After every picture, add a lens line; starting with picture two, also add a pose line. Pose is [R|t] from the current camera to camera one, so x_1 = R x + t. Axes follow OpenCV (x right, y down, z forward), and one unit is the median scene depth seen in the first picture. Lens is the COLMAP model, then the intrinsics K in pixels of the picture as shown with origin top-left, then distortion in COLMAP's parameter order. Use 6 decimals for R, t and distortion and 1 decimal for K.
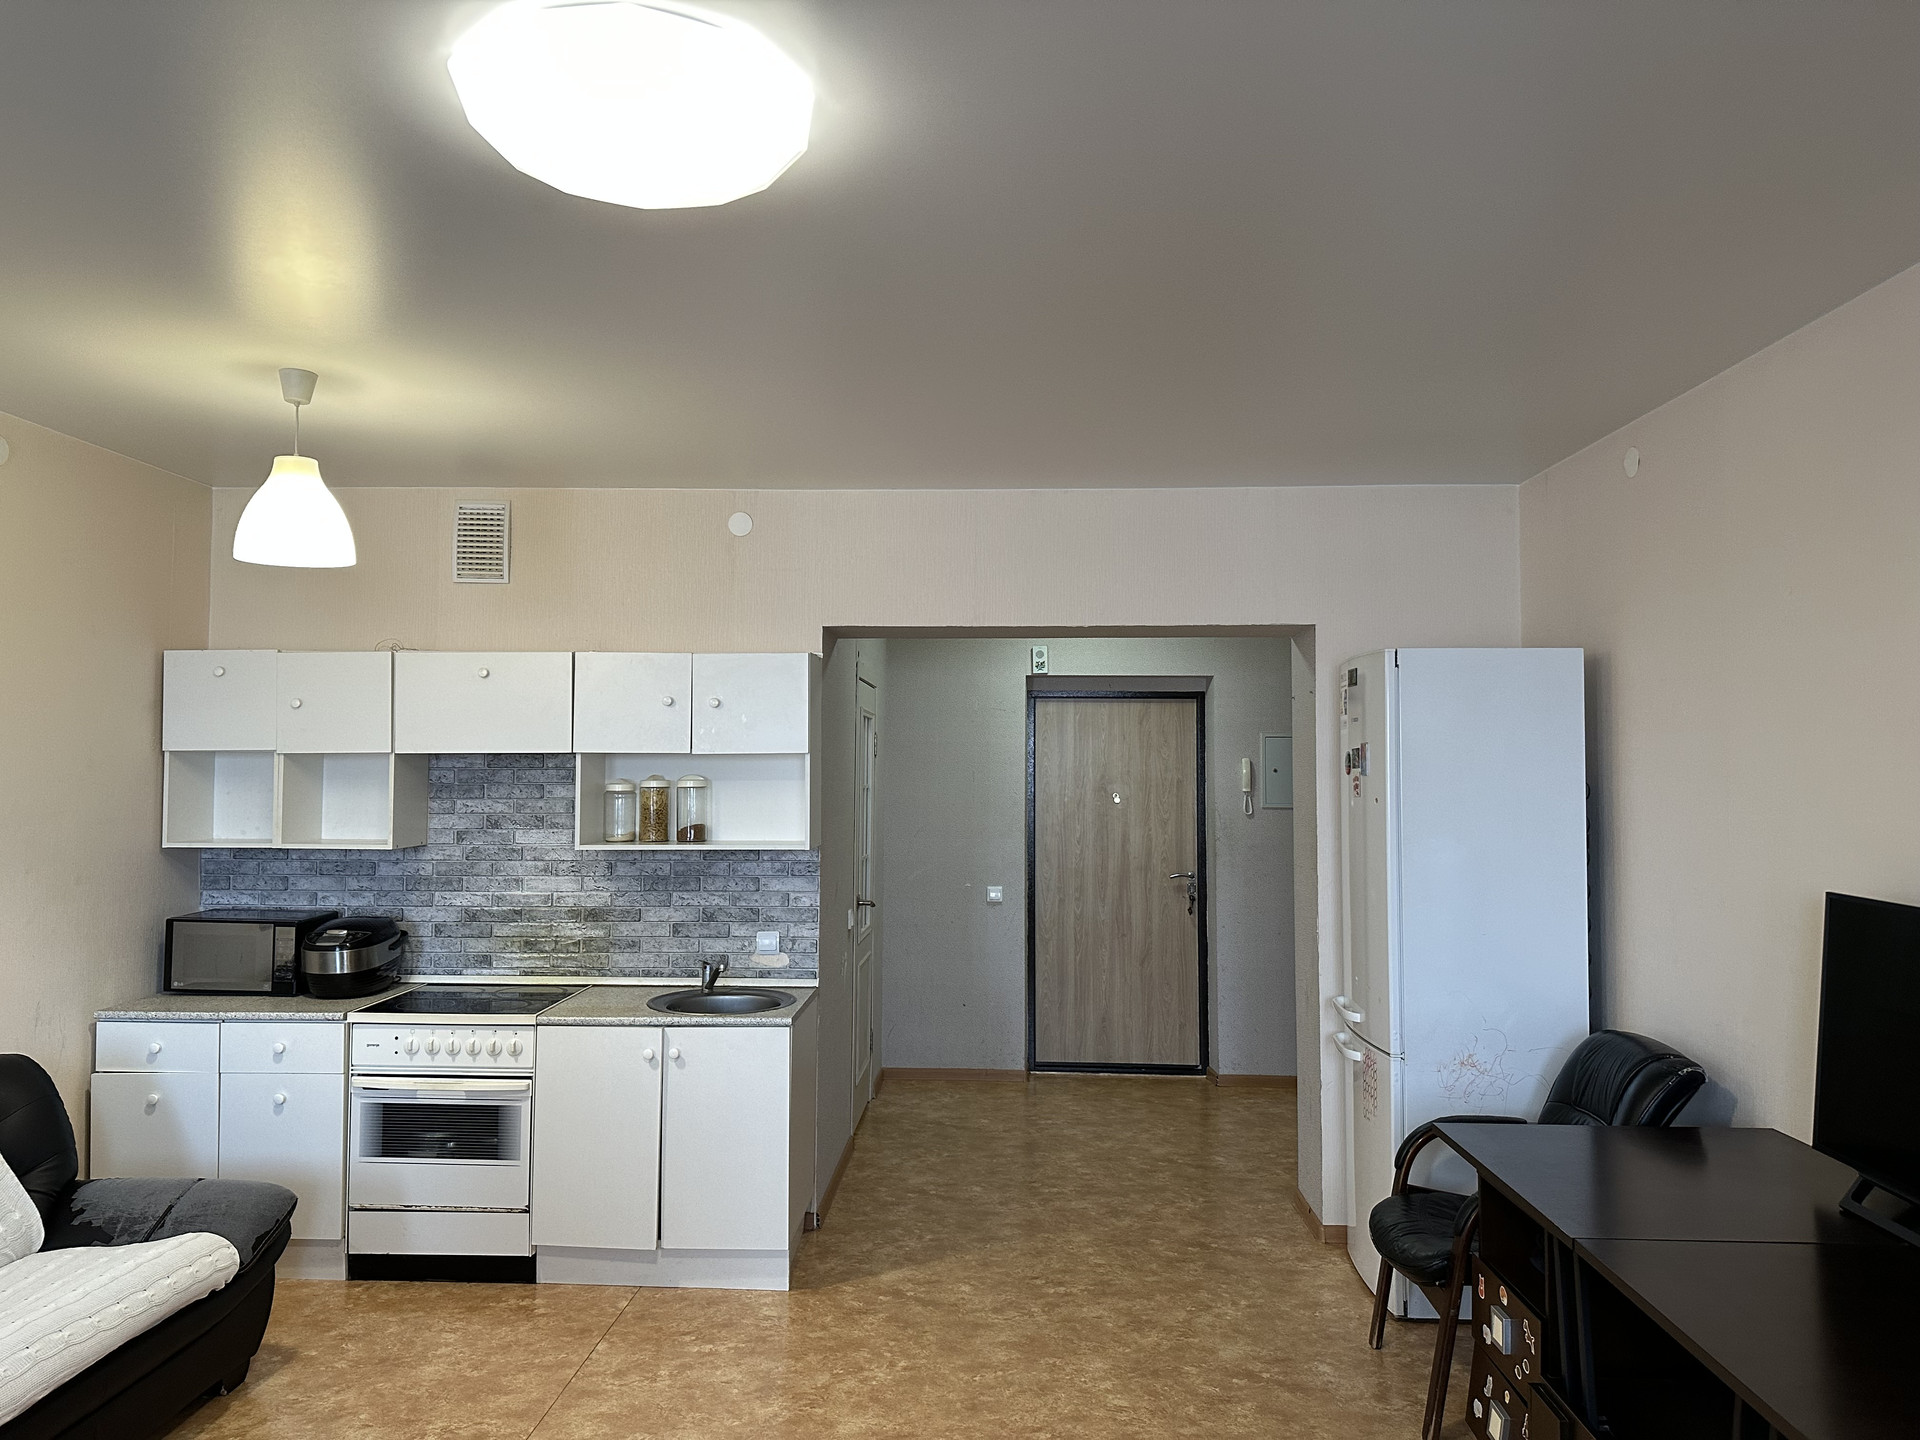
lens RADIAL K [[1325.2, 0, 960.0], [0, 1325.2, 720.0], [0, 0, 1]] dist [0.123541, -0.180194]
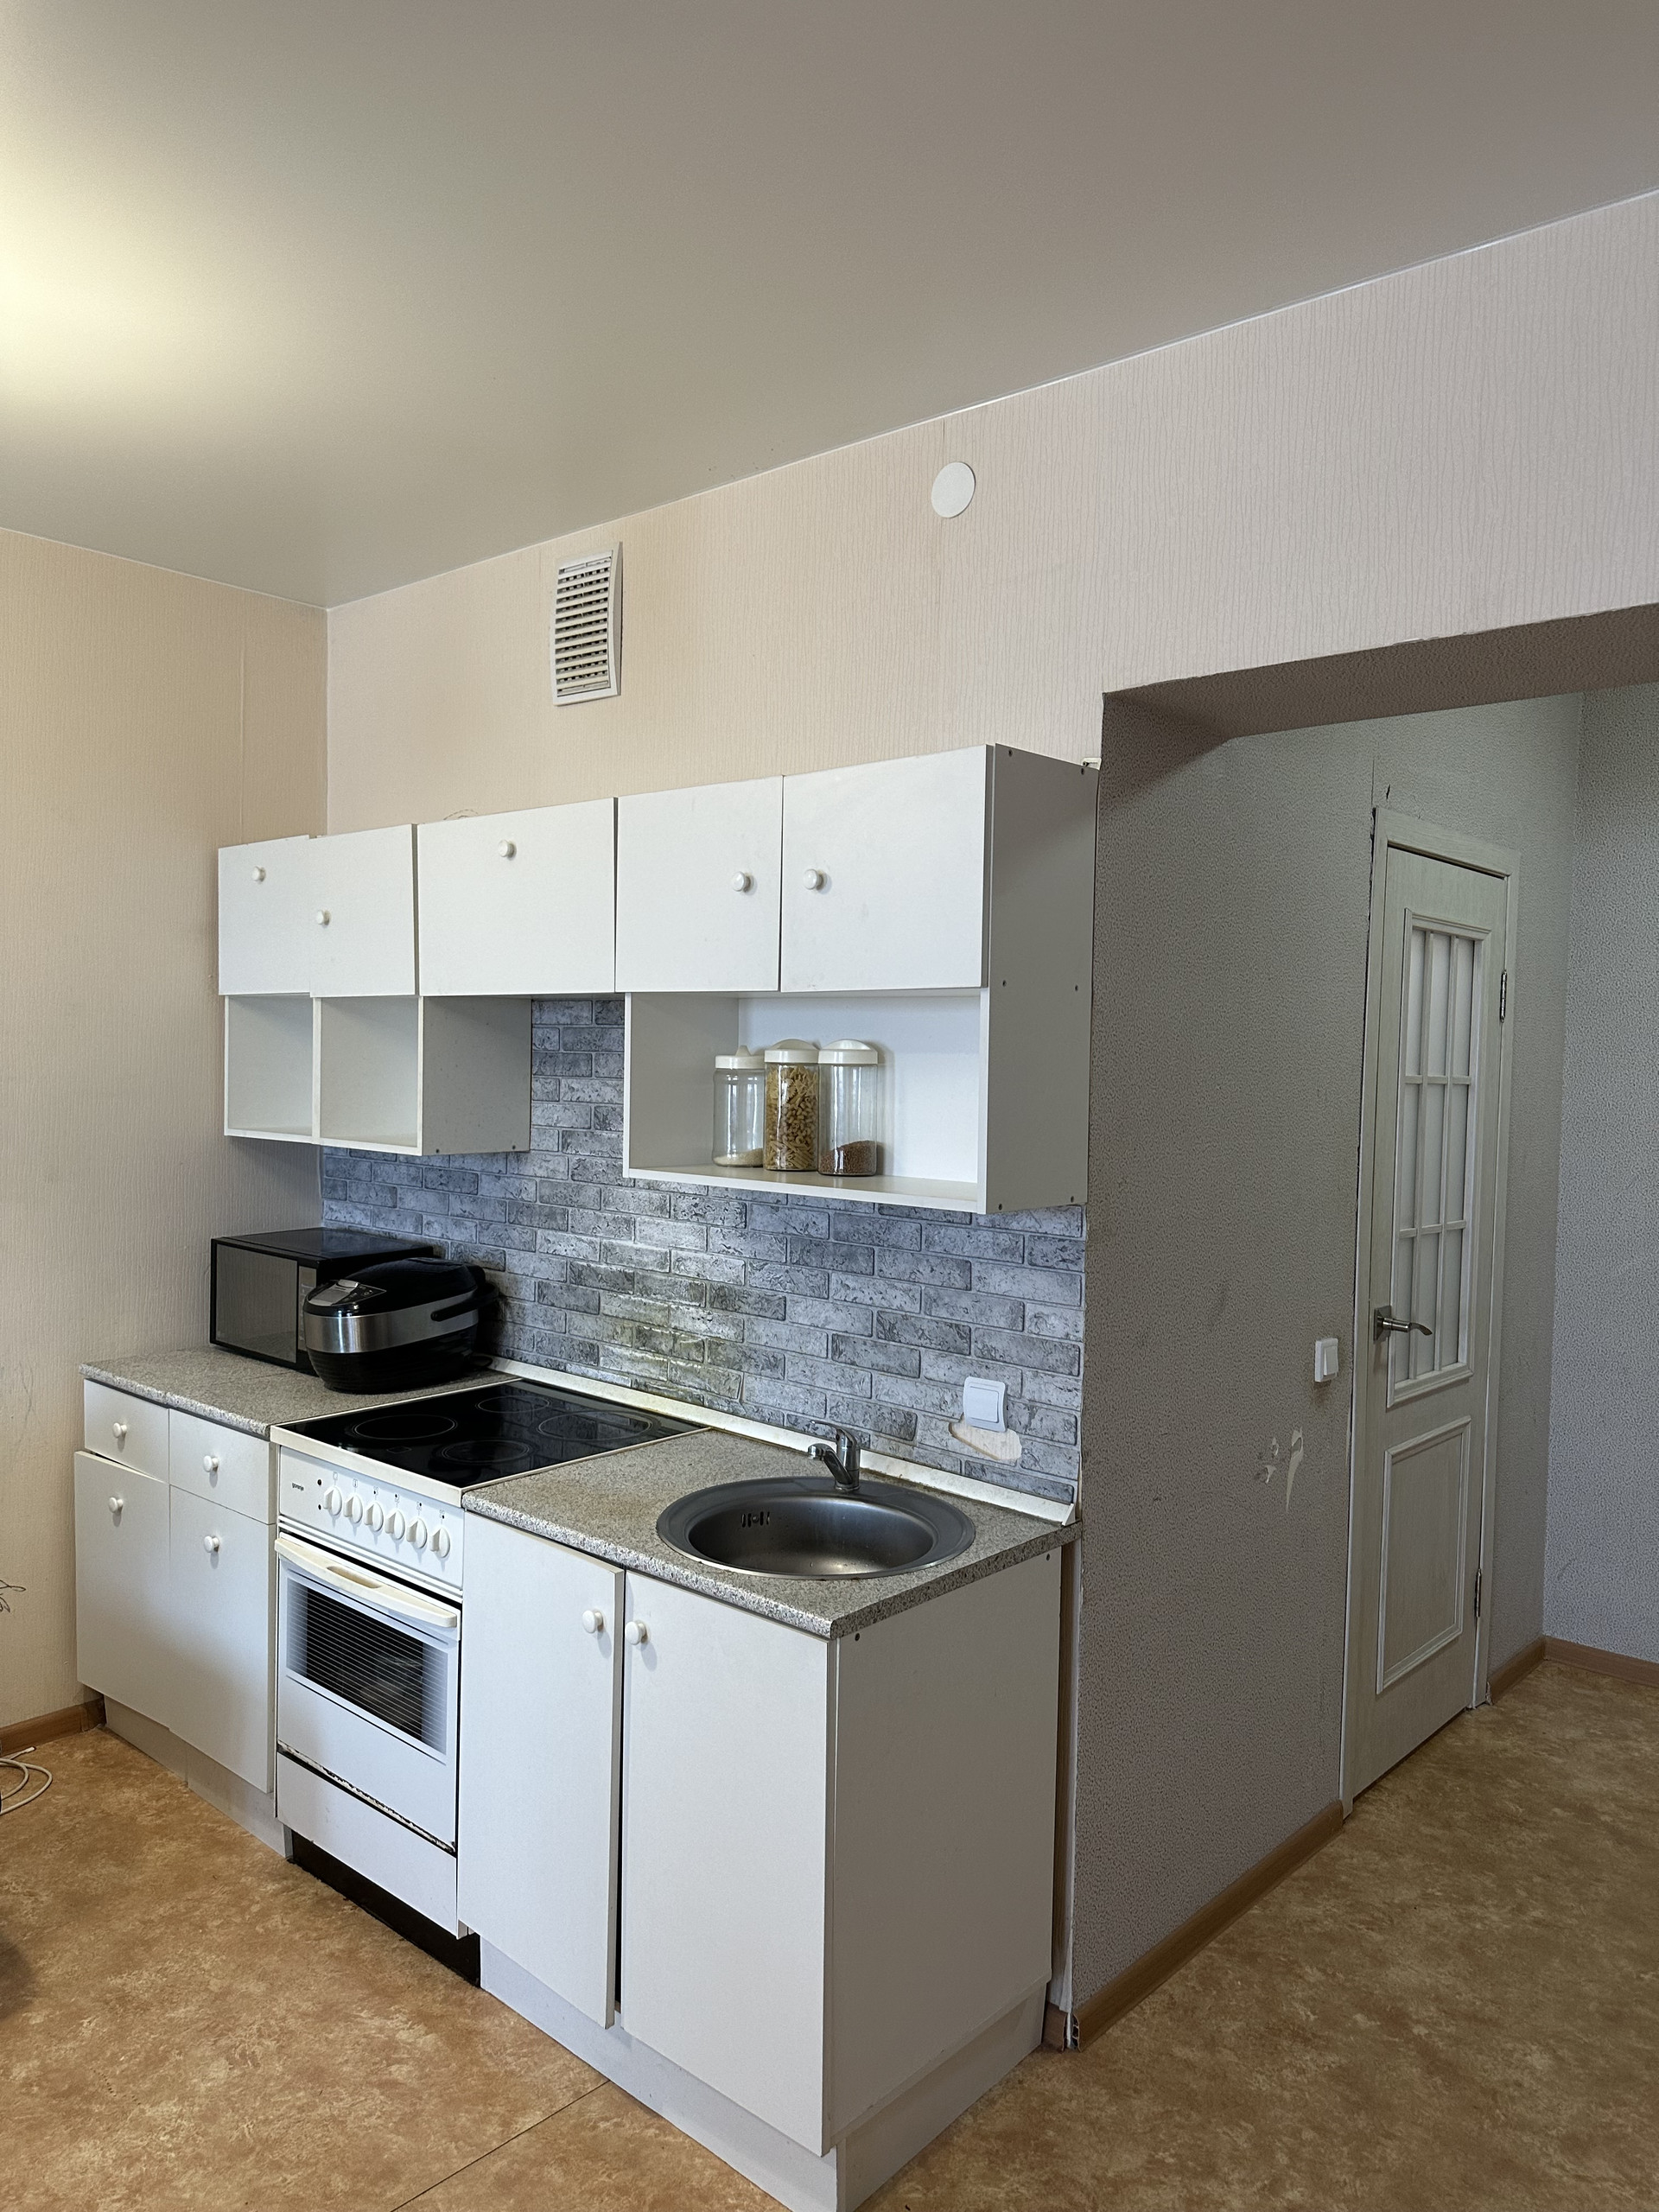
lens RADIAL K [[1526.8, 0, 829.5], [0, 1526.8, 1106.0], [0, 0, 1]] dist [0.123541, -0.180194]
pose [[0.772947, 0.034849, -0.633513, 0.147663], [0.005711, 0.998068, 0.061870, 0.030690], [0.634445, -0.051440, 0.771255, 0.557658]]
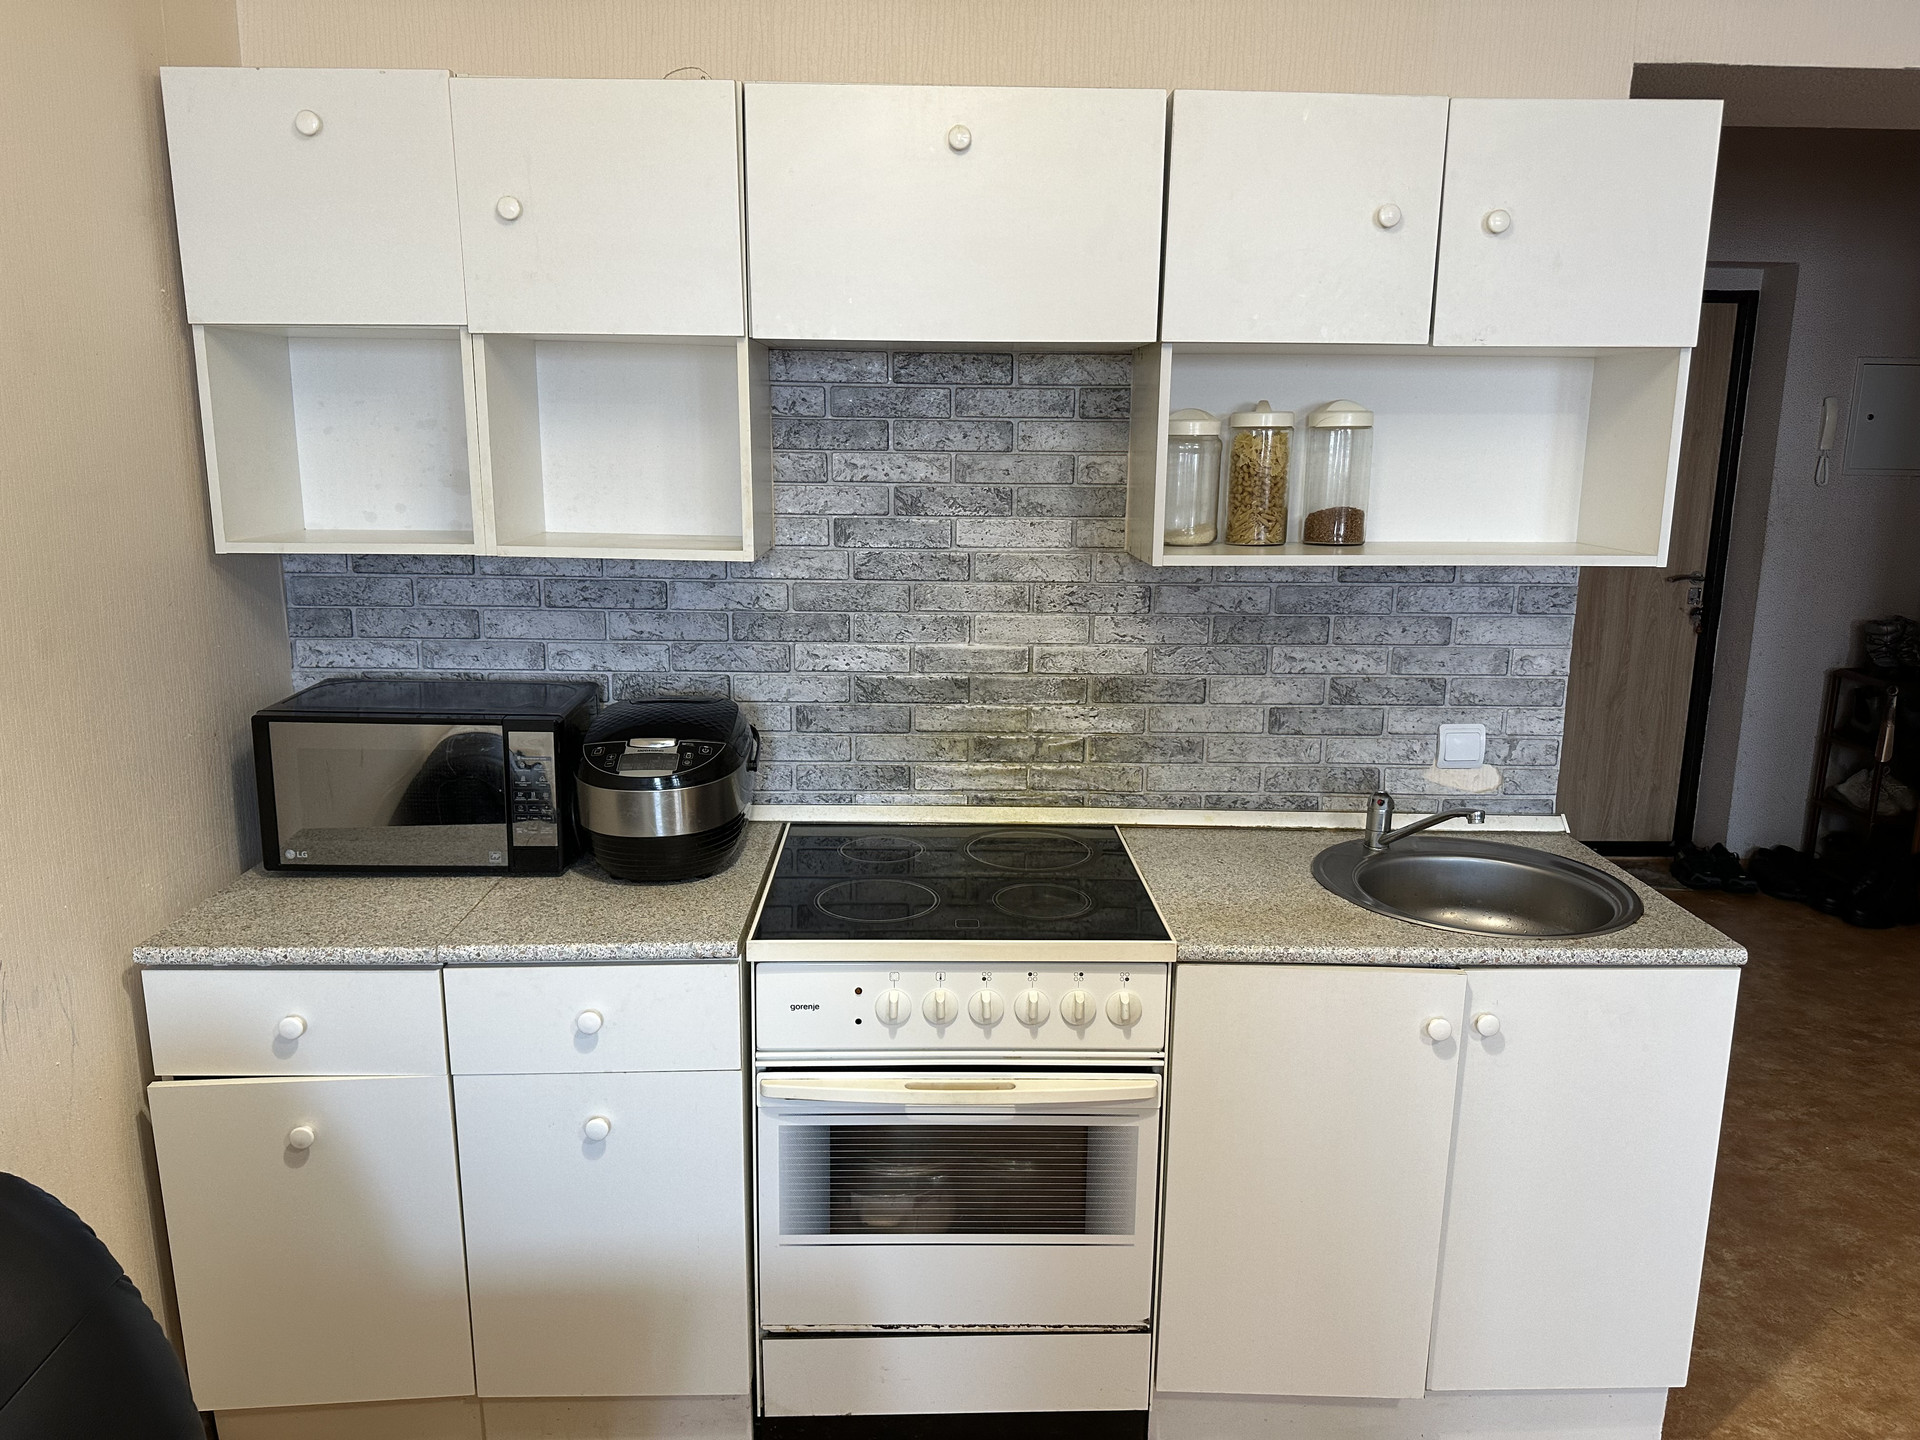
lens RADIAL K [[1328.6, 0, 994.0], [0, 1328.6, 718.5], [0, 0, 1]] dist [0.183278, -0.323691]
pose [[0.997394, -0.006190, 0.071883, -0.354748], [-0.011307, 0.970592, 0.240465, 0.036452], [-0.071258, -0.240652, 0.967992, 0.518939]]
